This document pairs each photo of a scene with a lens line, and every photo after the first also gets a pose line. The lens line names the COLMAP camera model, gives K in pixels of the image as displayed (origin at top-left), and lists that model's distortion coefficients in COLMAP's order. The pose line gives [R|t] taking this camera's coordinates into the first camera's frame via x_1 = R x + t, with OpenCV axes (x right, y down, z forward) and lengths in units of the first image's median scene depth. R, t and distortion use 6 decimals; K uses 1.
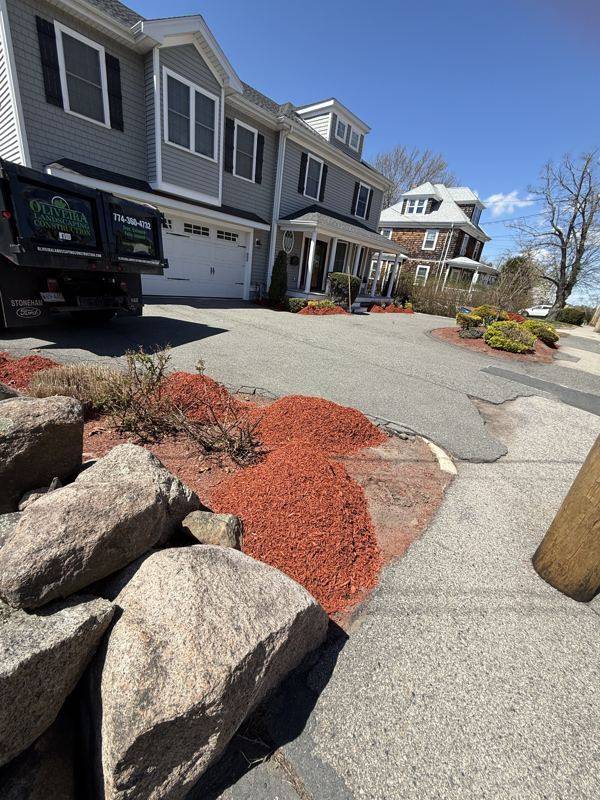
lens RADIAL K [[314.7, 0, 300.0], [0, 314.7, 400.0], [0, 0, 1]] dist [-0.002414, -0.000052]
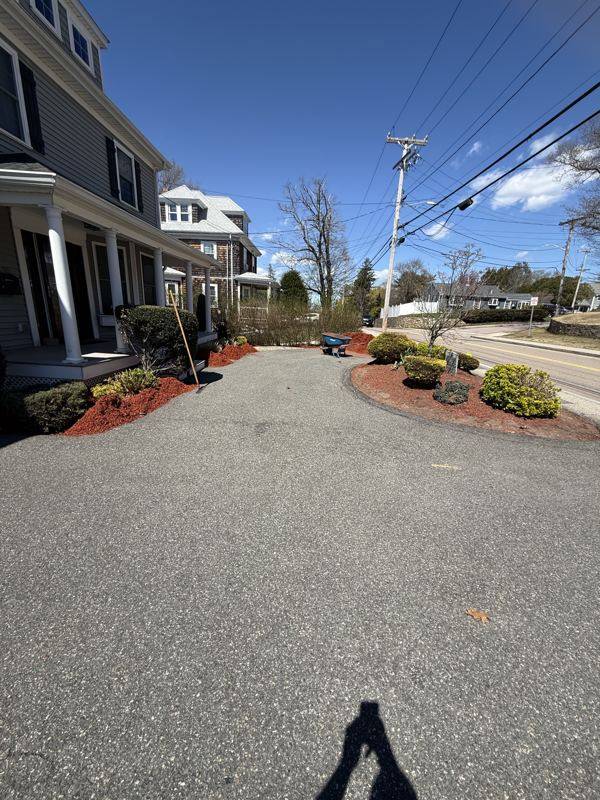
lens RADIAL K [[314.7, 0, 300.0], [0, 314.7, 400.0], [0, 0, 1]] dist [-0.002414, -0.000052]
pose [[0.755854, -0.265804, 0.598359, -0.006384], [0.295865, 0.953920, 0.050012, -0.108326], [-0.584080, 0.139231, 0.799666, 0.246265]]
